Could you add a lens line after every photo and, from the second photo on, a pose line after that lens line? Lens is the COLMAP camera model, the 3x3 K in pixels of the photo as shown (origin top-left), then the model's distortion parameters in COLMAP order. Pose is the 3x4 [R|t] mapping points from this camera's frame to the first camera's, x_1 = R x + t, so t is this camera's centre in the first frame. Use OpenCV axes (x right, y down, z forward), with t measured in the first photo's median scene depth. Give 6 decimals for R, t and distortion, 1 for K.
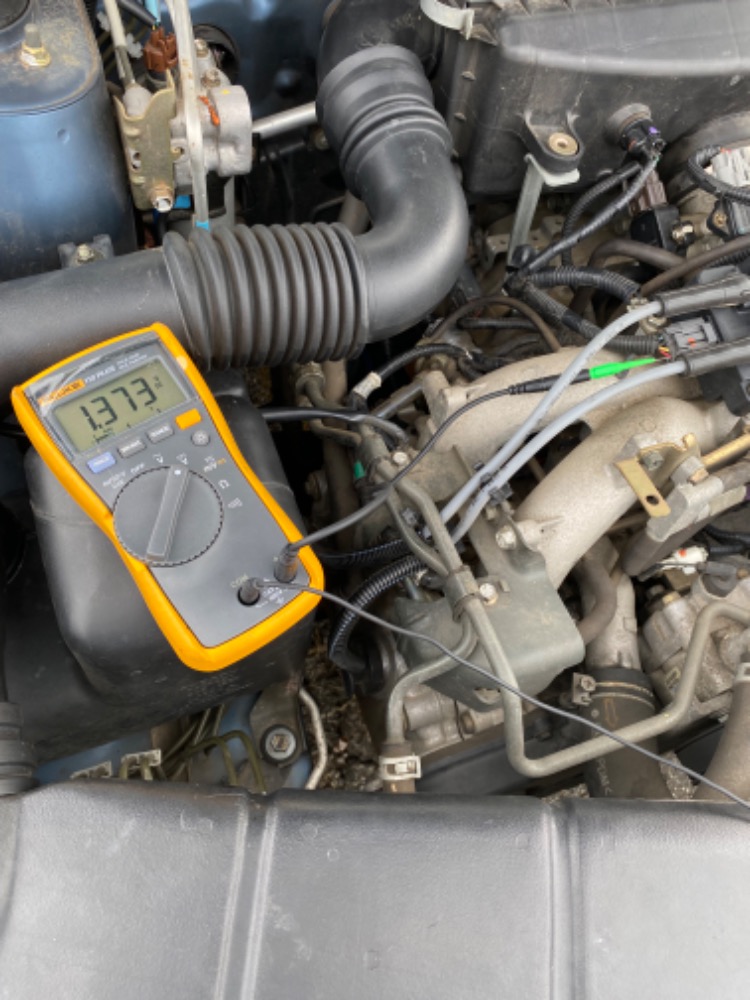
lens RADIAL K [[751.3, 0, 374.8], [0, 751.3, 493.6], [0, 0, 1]] dist [-0.002329, -0.004496]
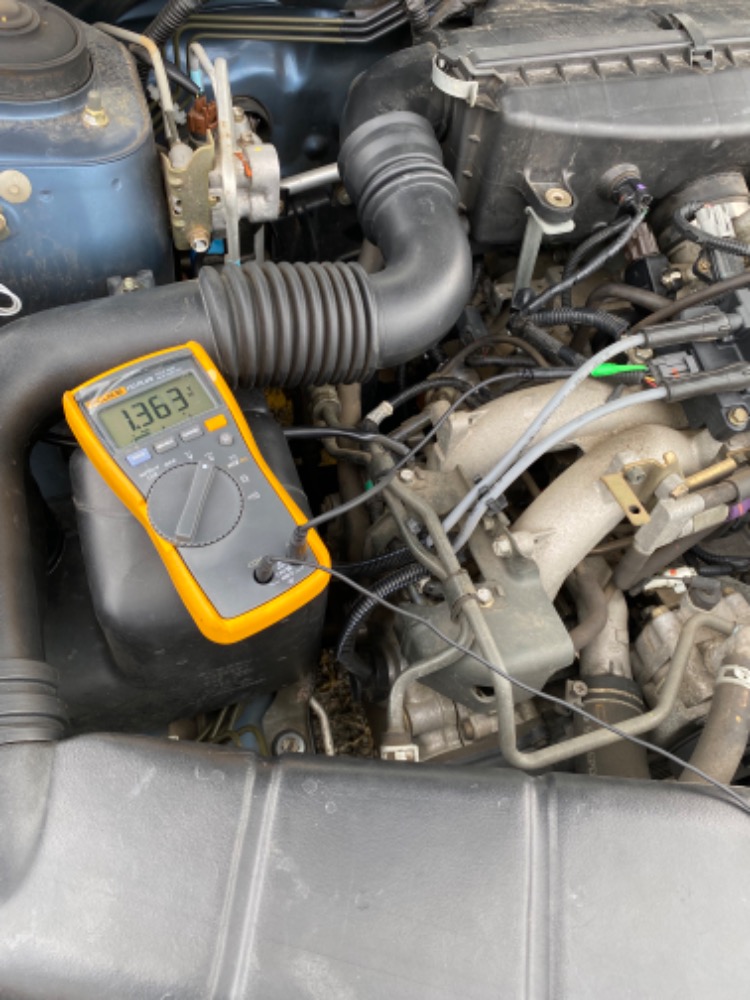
lens RADIAL K [[751.3, 0, 376.9], [0, 751.3, 494.7], [0, 0, 1]] dist [-0.002329, -0.004496]
pose [[0.999430, 0.018389, -0.028298, 0.023767], [-0.020518, 0.996829, -0.076878, 0.072518], [0.026795, 0.077415, 0.996639, -0.092914]]
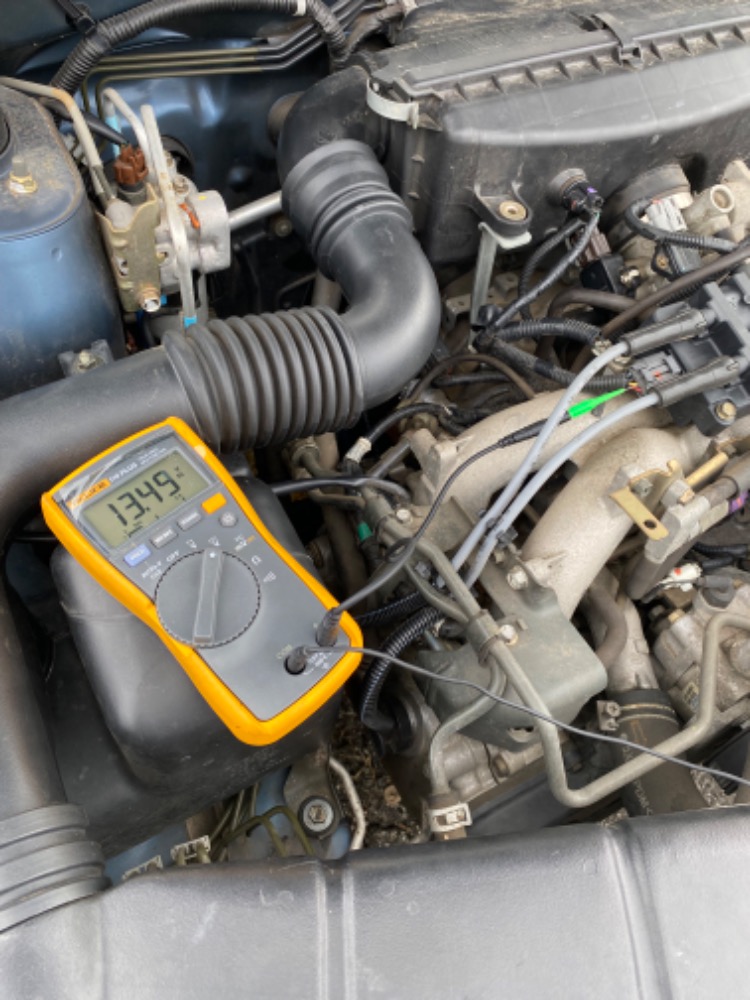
lens RADIAL K [[751.3, 0, 379.2], [0, 751.3, 489.4], [0, 0, 1]] dist [-0.002329, -0.004496]
pose [[0.990499, -0.124091, 0.059270, -0.062591], [0.128749, 0.988232, -0.082588, -0.001781], [-0.048324, 0.089434, 0.994820, -0.042492]]
